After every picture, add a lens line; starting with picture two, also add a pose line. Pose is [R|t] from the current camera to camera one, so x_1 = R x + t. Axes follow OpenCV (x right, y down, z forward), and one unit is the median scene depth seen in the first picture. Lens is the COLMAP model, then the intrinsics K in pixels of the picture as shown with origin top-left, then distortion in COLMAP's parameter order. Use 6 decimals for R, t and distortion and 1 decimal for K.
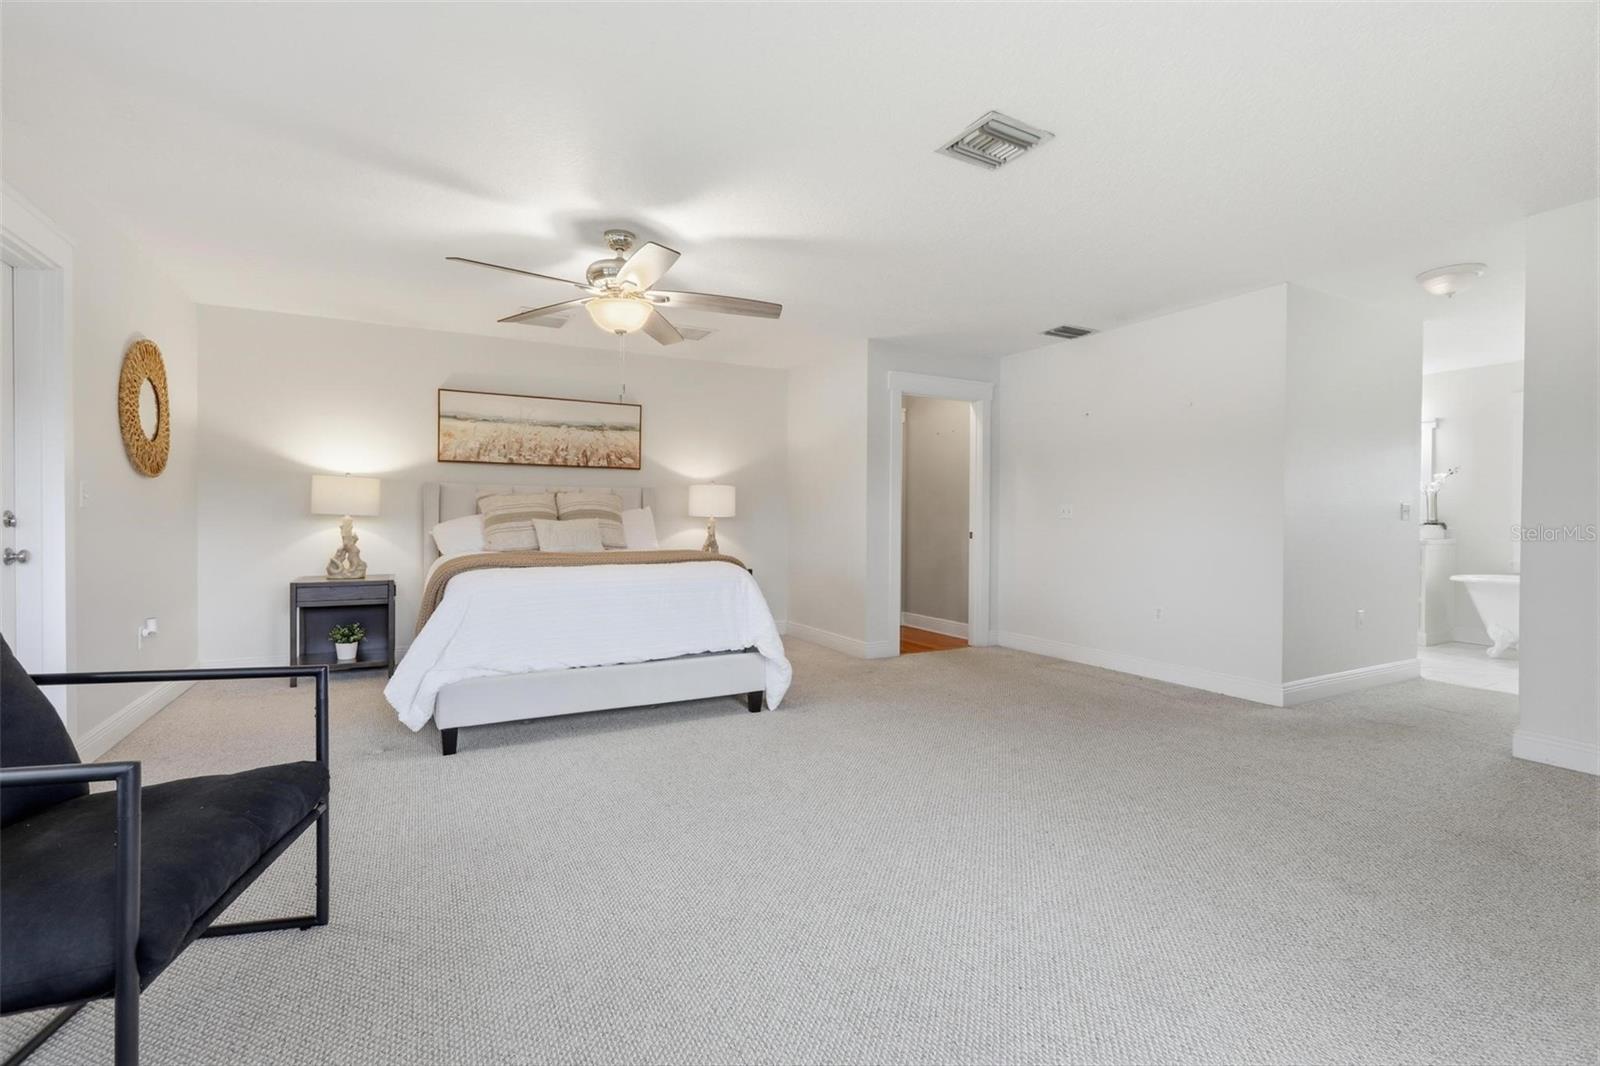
lens RADIAL K [[710.0, 0, 796.3], [0, 710.0, 524.9], [0, 0, 1]] dist [-0.004987, 0.000179]
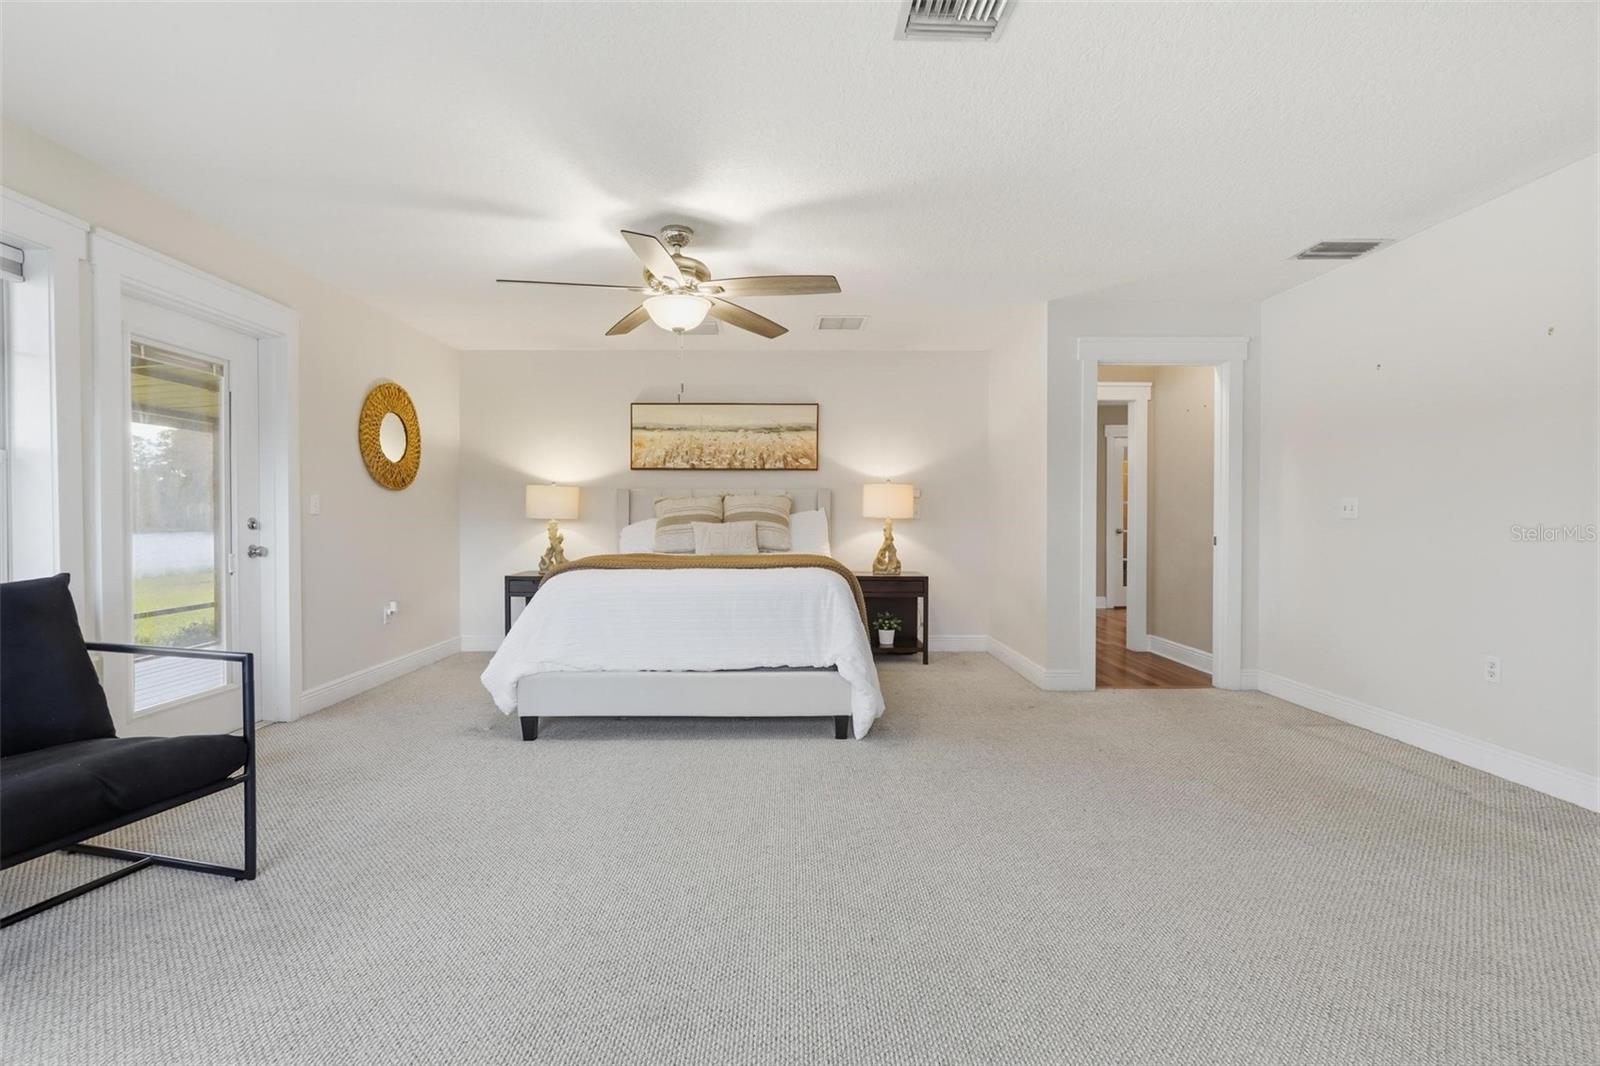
lens RADIAL K [[710.0, 0, 796.3], [0, 710.0, 524.9], [0, 0, 1]] dist [-0.004987, 0.000179]
pose [[0.886804, -0.000081, -0.462145, 0.229230], [-0.000088, 1.000000, -0.000344, -0.002922], [0.462145, 0.000346, 0.886804, 0.140396]]
